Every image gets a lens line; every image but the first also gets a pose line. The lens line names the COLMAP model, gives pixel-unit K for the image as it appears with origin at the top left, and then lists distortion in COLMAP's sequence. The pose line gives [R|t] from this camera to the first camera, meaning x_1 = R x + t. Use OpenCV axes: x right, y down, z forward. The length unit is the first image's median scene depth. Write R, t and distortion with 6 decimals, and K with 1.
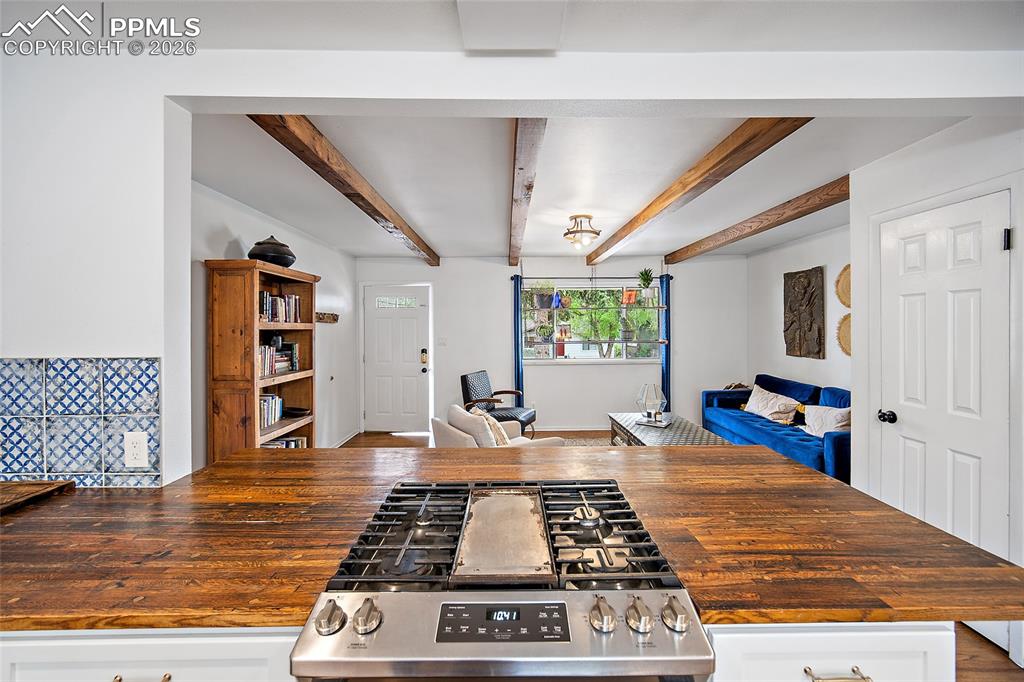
lens RADIAL K [[406.4, 0, 510.4], [0, 406.4, 328.7], [0, 0, 1]] dist [0.001760, -0.001615]
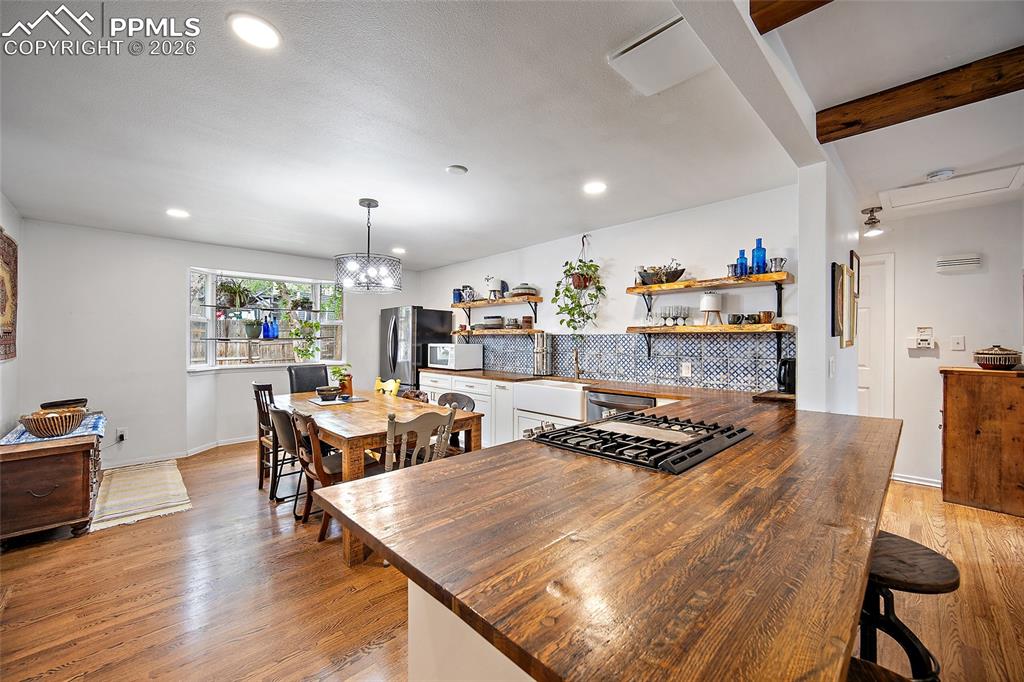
lens RADIAL K [[406.4, 0, 512.1], [0, 406.4, 338.3], [0, 0, 1]] dist [0.001760, -0.001615]
pose [[-0.722415, 0.001673, -0.691458, 0.434913], [-0.002253, 0.999986, 0.004772, 0.039413], [0.691456, 0.005005, -0.722401, 0.551035]]
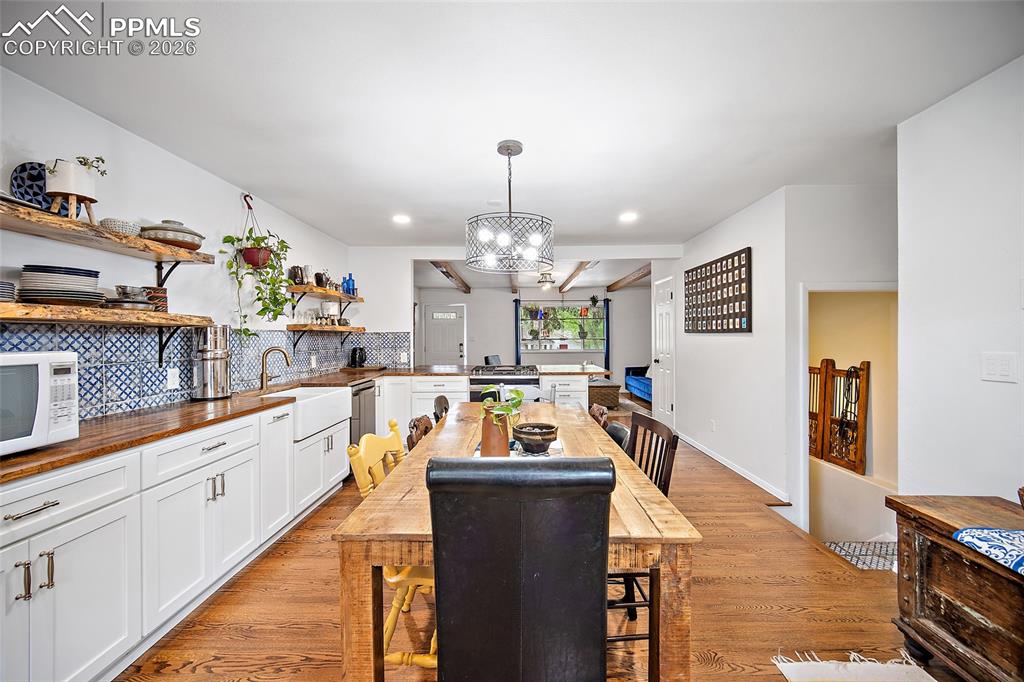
lens RADIAL K [[406.4, 0, 510.5], [0, 406.4, 340.0], [0, 0, 1]] dist [0.001760, -0.001615]
pose [[0.999721, 0.000447, -0.023631, 0.045322], [-0.000444, 1.000000, 0.000139, 0.055656], [0.023631, -0.000128, 0.999721, -1.027765]]
